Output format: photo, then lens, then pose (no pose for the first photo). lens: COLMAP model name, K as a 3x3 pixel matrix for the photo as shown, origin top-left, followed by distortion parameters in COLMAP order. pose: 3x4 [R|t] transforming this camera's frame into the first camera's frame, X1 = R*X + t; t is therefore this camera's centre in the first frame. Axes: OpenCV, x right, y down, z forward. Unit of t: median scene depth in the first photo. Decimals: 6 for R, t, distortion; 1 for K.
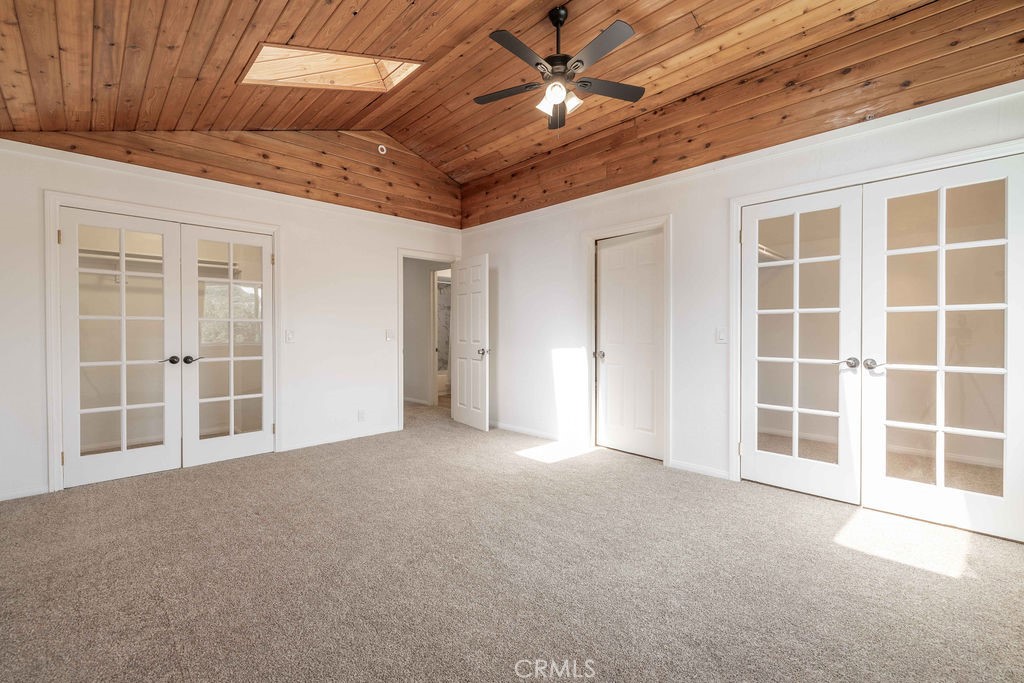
lens RADIAL K [[430.6, 0, 512.5], [0, 430.6, 337.3], [0, 0, 1]] dist [-0.000696, 0.000146]
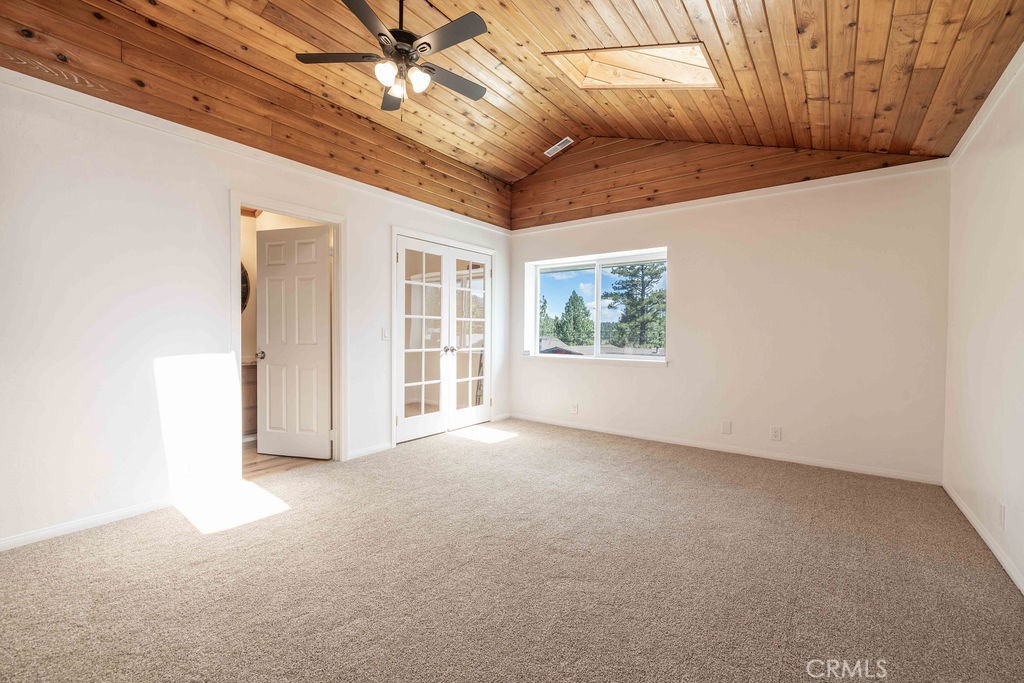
lens RADIAL K [[430.6, 0, 512.5], [0, 430.6, 337.3], [0, 0, 1]] dist [-0.000696, 0.000146]
pose [[-0.145192, -0.015313, 0.989285, -0.838789], [0.001800, 0.999874, 0.015741, -0.013556], [-0.989402, 0.004066, -0.145146, 0.881138]]
